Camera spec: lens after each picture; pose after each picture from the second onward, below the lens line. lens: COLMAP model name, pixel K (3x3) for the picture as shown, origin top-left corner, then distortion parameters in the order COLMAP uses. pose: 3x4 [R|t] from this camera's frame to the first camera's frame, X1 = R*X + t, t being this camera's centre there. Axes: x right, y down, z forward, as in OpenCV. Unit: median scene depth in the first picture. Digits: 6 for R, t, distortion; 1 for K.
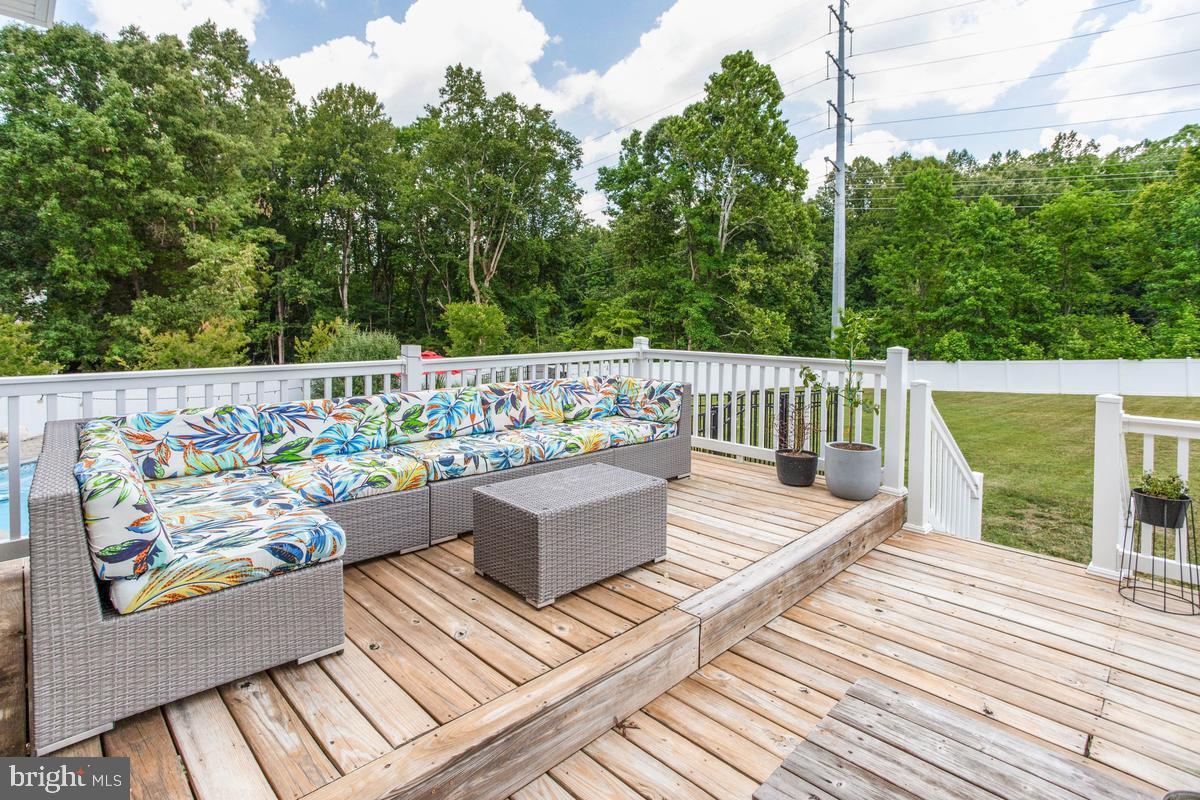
lens RADIAL K [[597.8, 0, 599.3], [0, 597.8, 385.5], [0, 0, 1]] dist [-0.015798, 0.009543]
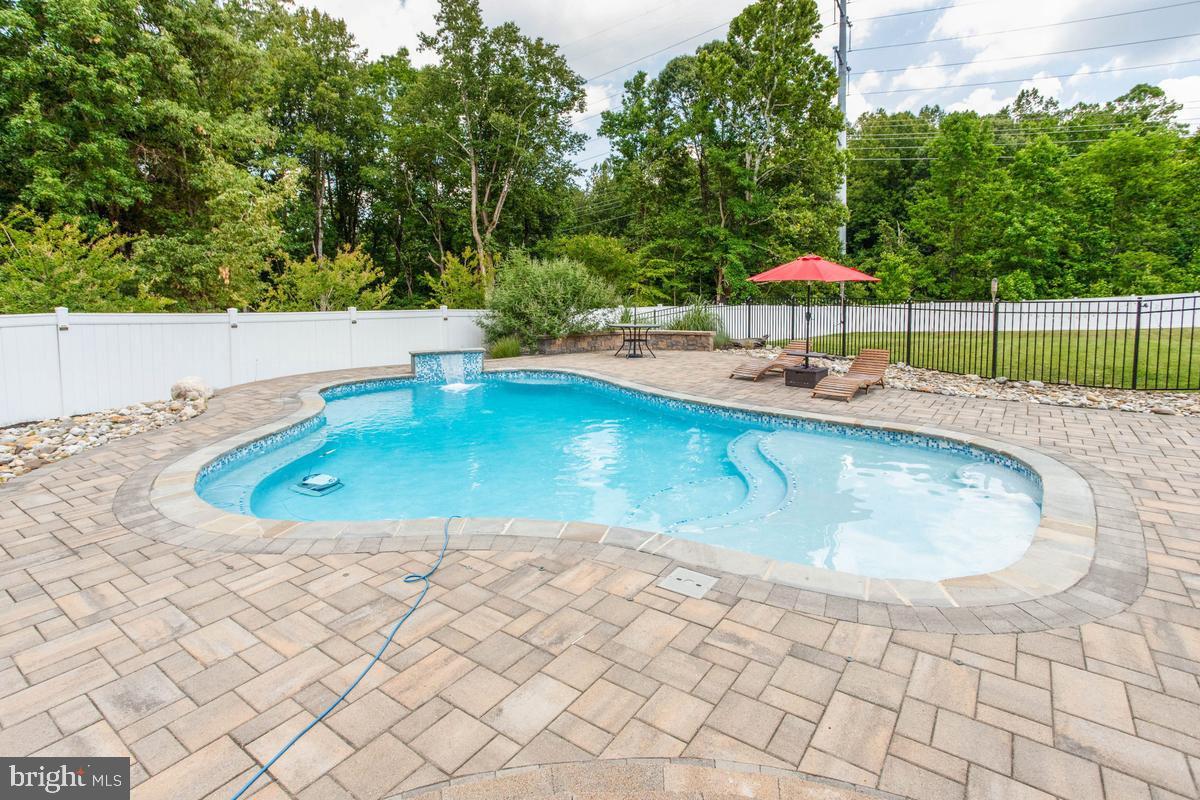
lens RADIAL K [[597.8, 0, 644.8], [0, 597.8, 373.5], [0, 0, 1]] dist [-0.015798, 0.009543]
pose [[0.989957, -0.038026, 0.136157, -0.095463], [0.031664, 0.998317, 0.048592, 0.006928], [-0.137776, -0.043793, 0.989495, 0.047490]]
